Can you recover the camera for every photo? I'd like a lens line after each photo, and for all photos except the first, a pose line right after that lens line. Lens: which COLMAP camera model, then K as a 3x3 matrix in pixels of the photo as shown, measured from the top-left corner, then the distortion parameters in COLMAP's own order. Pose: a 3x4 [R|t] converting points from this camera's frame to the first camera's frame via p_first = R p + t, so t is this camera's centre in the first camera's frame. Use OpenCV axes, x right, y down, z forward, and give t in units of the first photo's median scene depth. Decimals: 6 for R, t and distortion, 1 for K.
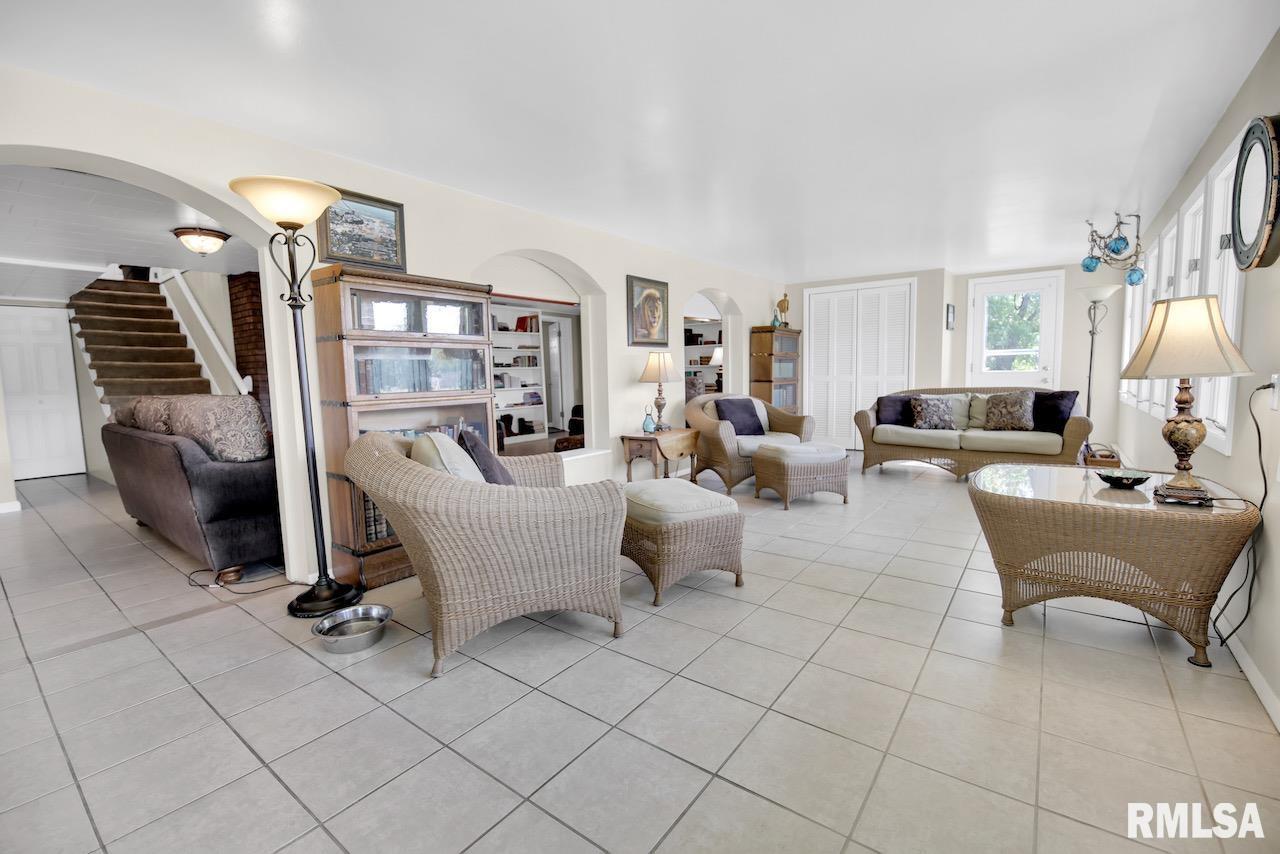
lens RADIAL K [[549.9, 0, 643.1], [0, 549.9, 428.0], [0, 0, 1]] dist [-0.024057, -0.000517]
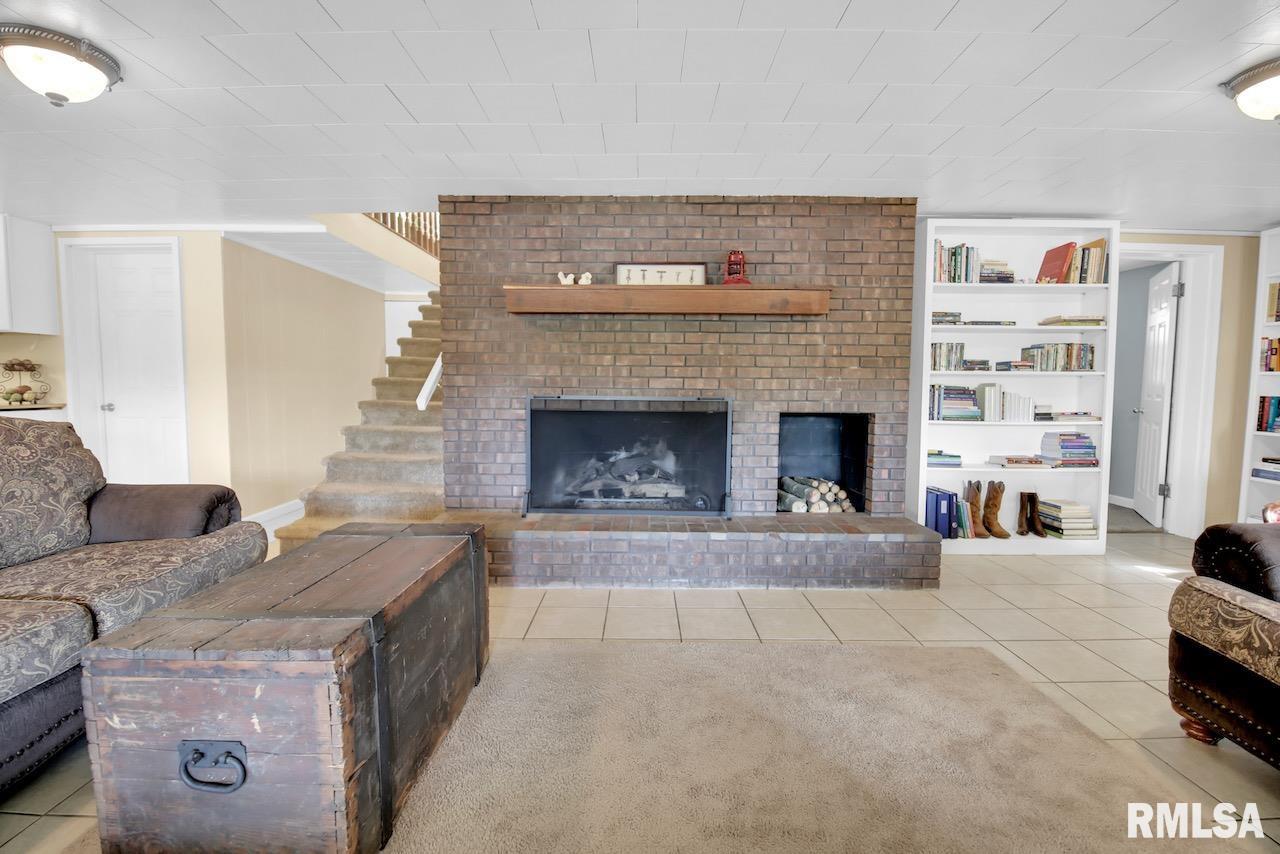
lens RADIAL K [[549.9, 0, 639.3], [0, 549.9, 430.3], [0, 0, 1]] dist [-0.024057, -0.000517]
pose [[0.588421, 0.087193, -0.803839, -0.070960], [-0.097172, 0.994589, 0.036752, -0.052846], [0.802694, 0.056485, 0.593710, 0.527700]]
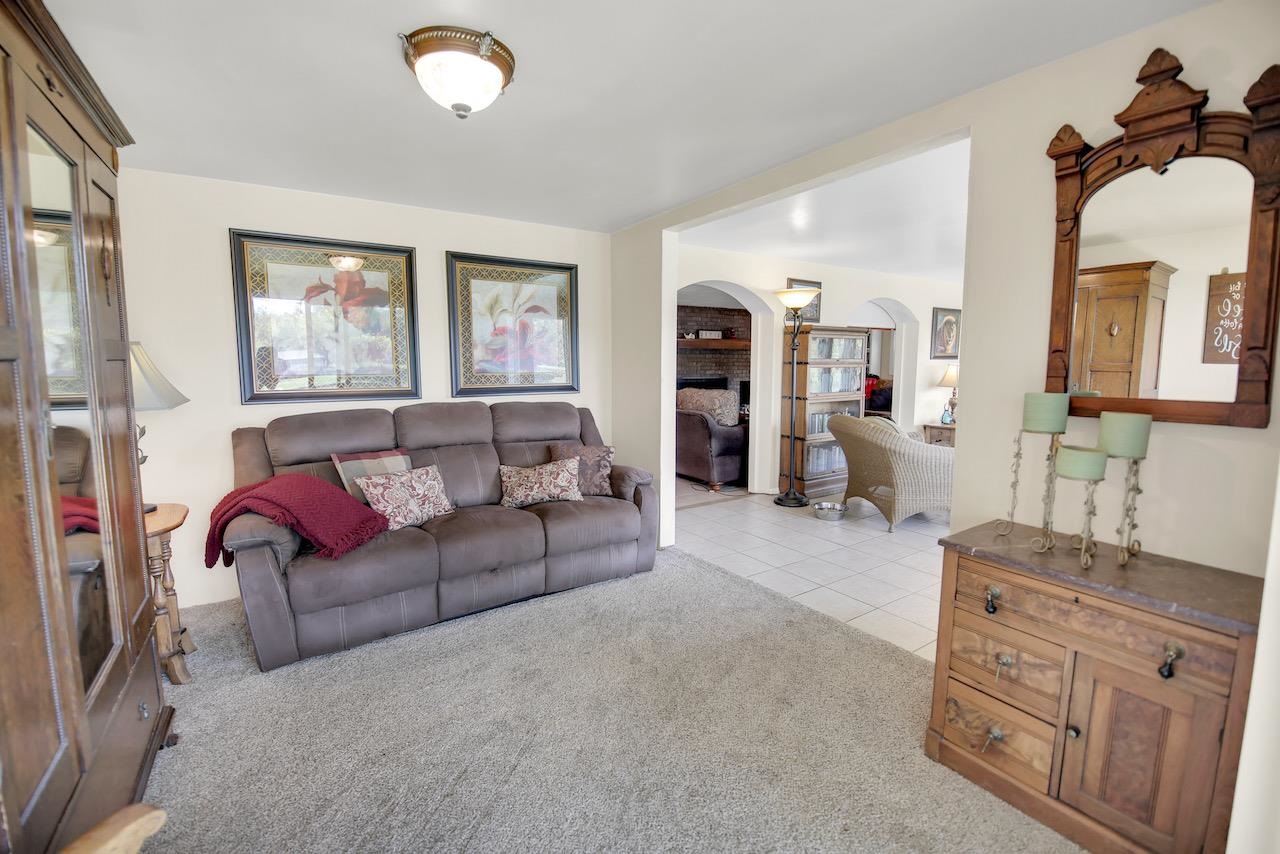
lens RADIAL K [[549.9, 0, 633.7], [0, 549.9, 426.9], [0, 0, 1]] dist [-0.024057, -0.000517]
pose [[0.935198, 0.058018, -0.349341, -0.125378], [-0.050479, 0.998255, 0.030657, 0.007315], [0.350510, -0.011036, 0.936494, -0.283742]]
